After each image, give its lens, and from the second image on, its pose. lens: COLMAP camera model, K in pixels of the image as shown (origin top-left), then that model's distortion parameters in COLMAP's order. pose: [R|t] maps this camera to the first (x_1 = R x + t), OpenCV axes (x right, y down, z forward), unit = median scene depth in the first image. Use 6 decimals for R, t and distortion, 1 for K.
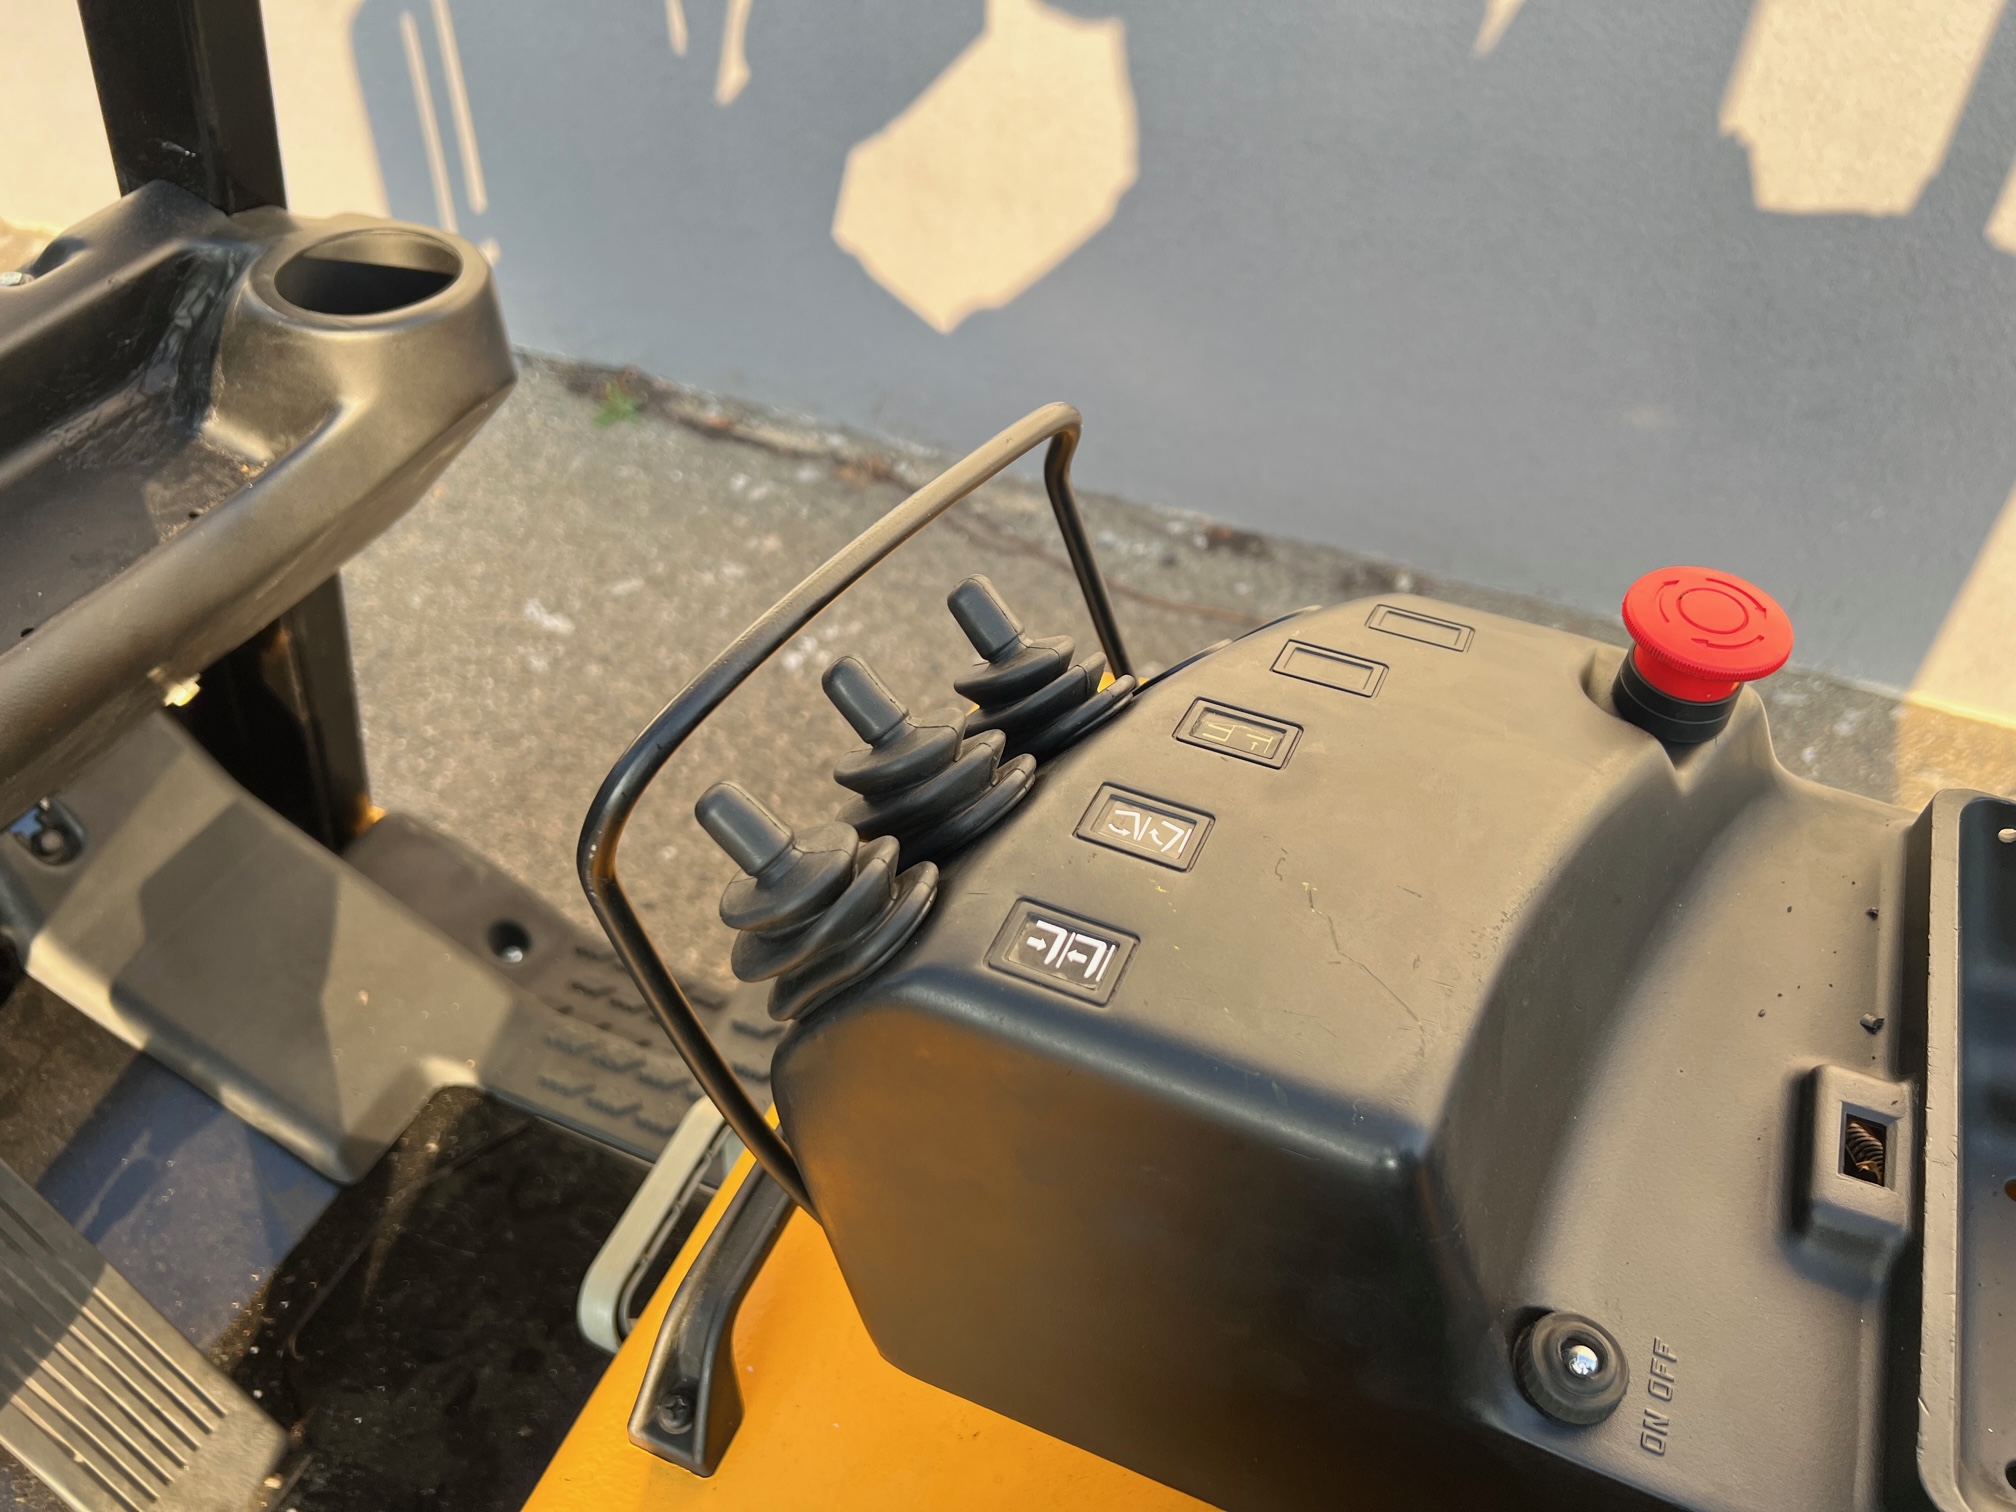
lens RADIAL K [[1502.1, 0, 1013.6], [0, 1502.1, 753.8], [0, 0, 1]] dist [0.046104, -0.043313]
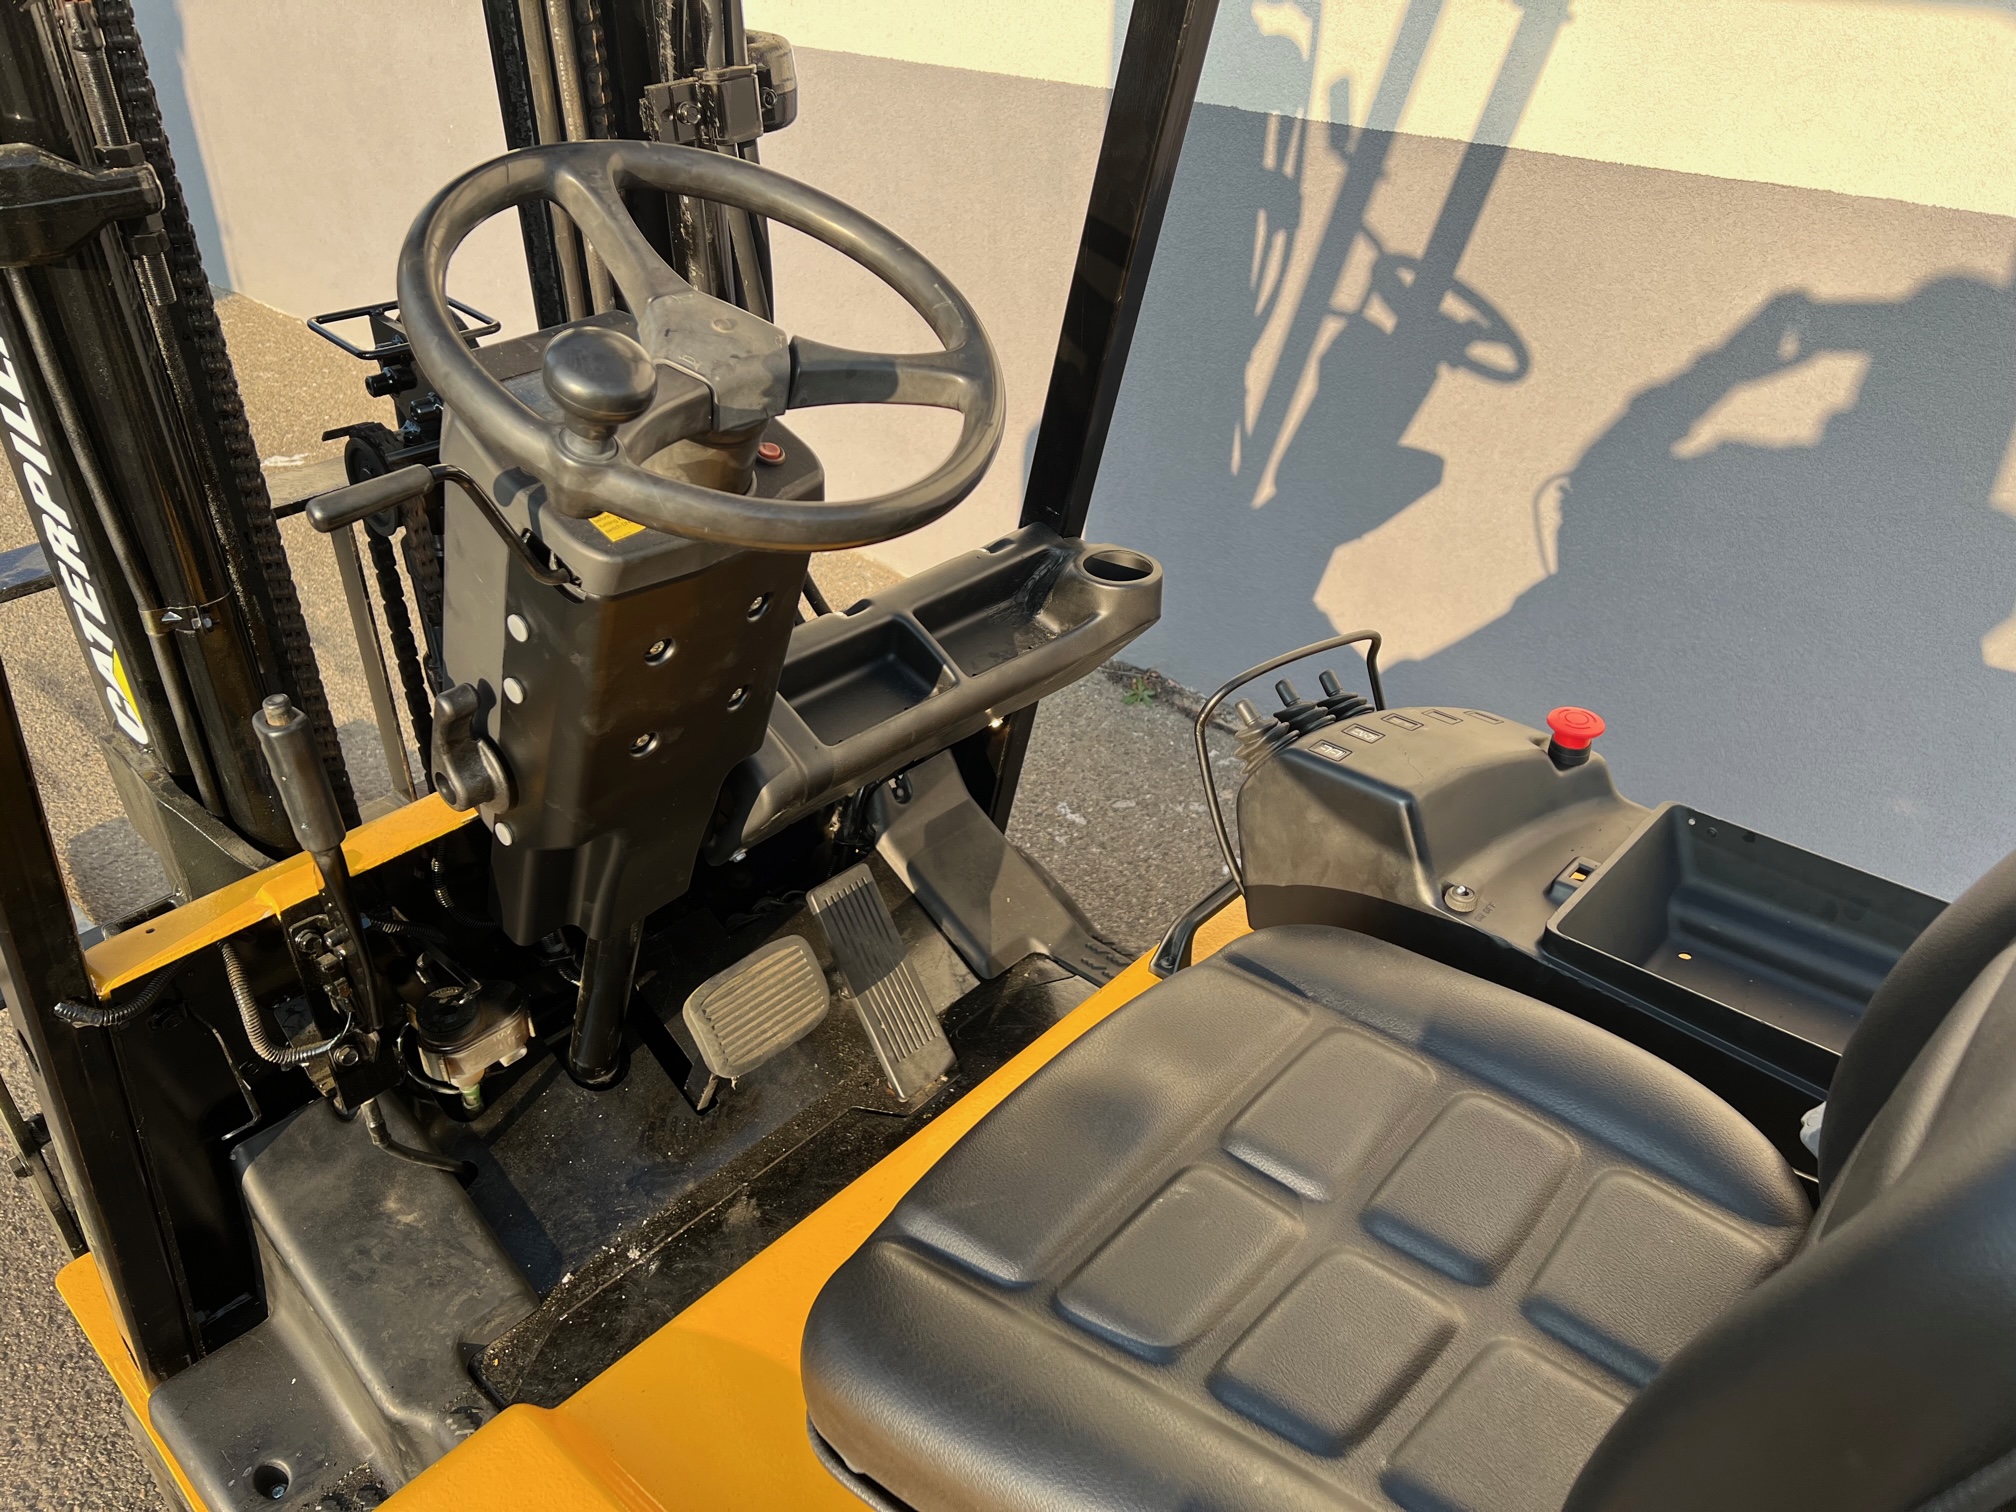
lens RADIAL K [[1502.1, 0, 1011.6], [0, 1502.1, 758.3], [0, 0, 1]] dist [0.046104, -0.043313]
pose [[0.942478, 0.162669, -0.292018, 0.172401], [-0.226401, 0.953357, -0.199633, 0.485221], [0.245923, 0.254263, 0.935346, -1.197172]]
